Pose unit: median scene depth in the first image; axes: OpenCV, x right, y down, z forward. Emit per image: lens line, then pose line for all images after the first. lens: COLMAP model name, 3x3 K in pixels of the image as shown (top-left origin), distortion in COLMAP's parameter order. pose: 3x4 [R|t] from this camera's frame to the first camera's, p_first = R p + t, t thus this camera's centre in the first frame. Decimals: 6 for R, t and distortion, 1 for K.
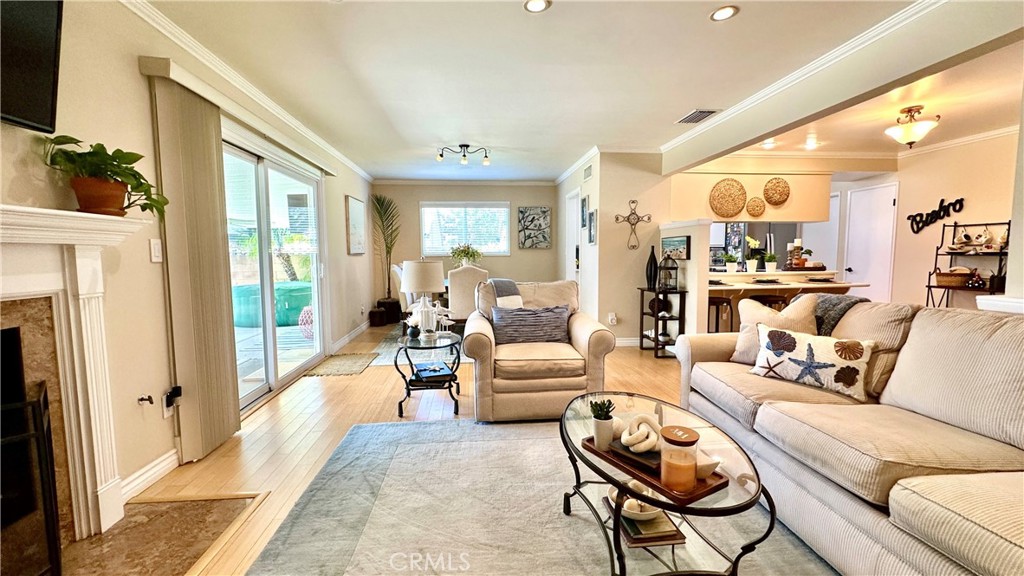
lens RADIAL K [[408.9, 0, 511.0], [0, 408.9, 292.1], [0, 0, 1]] dist [-0.005225, 0.001067]
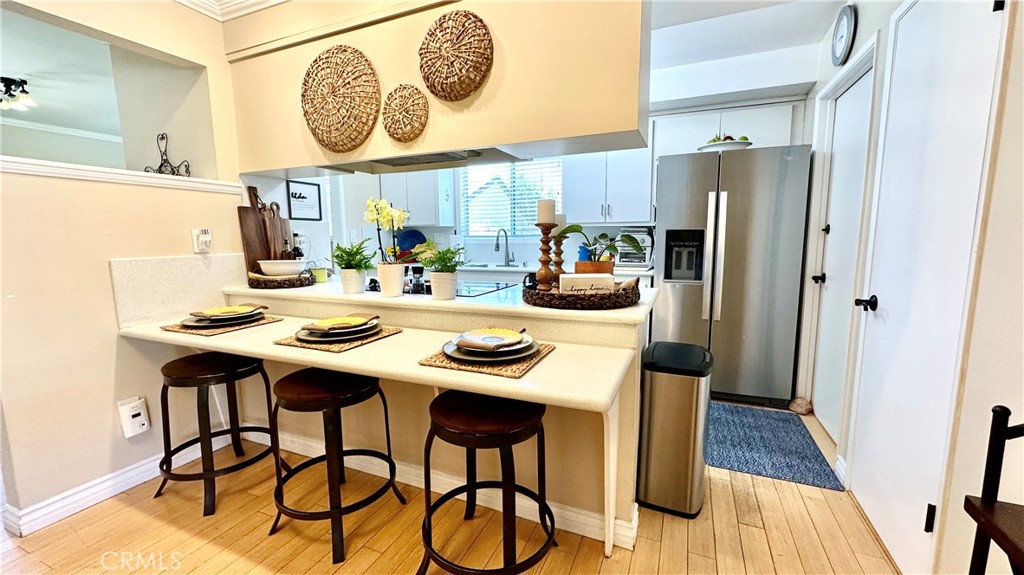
lens RADIAL K [[408.9, 0, 511.0], [0, 408.9, 290.9], [0, 0, 1]] dist [-0.005225, 0.001067]
pose [[0.875613, 0.064370, -0.478706, 0.914777], [-0.043894, 0.997584, 0.053853, -0.084247], [0.481015, -0.026142, 0.876322, 0.782726]]
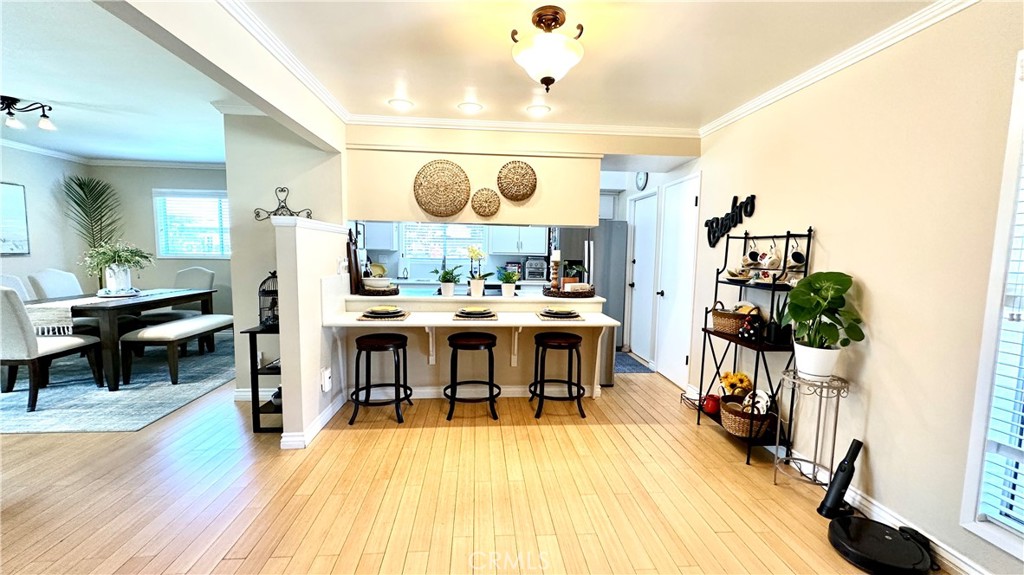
lens RADIAL K [[408.9, 0, 511.0], [0, 408.9, 289.1], [0, 0, 1]] dist [-0.005225, 0.001067]
pose [[0.999601, 0.026968, -0.008409, 0.695438], [-0.026991, 0.999632, -0.002659, -0.066883], [0.008334, 0.002885, 0.999961, 0.337761]]
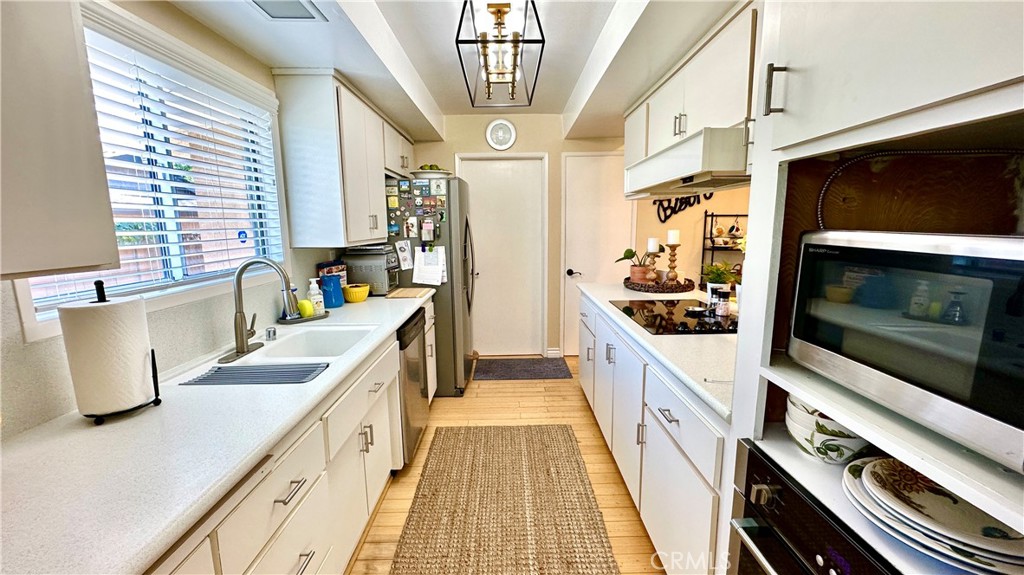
lens RADIAL K [[408.9, 0, 508.8], [0, 408.9, 287.9], [0, 0, 1]] dist [-0.005225, 0.001067]
pose [[0.085238, -0.149457, 0.985087, 0.178238], [0.103410, 0.984673, 0.140446, -0.167813], [-0.990980, 0.089897, 0.099387, 1.275062]]
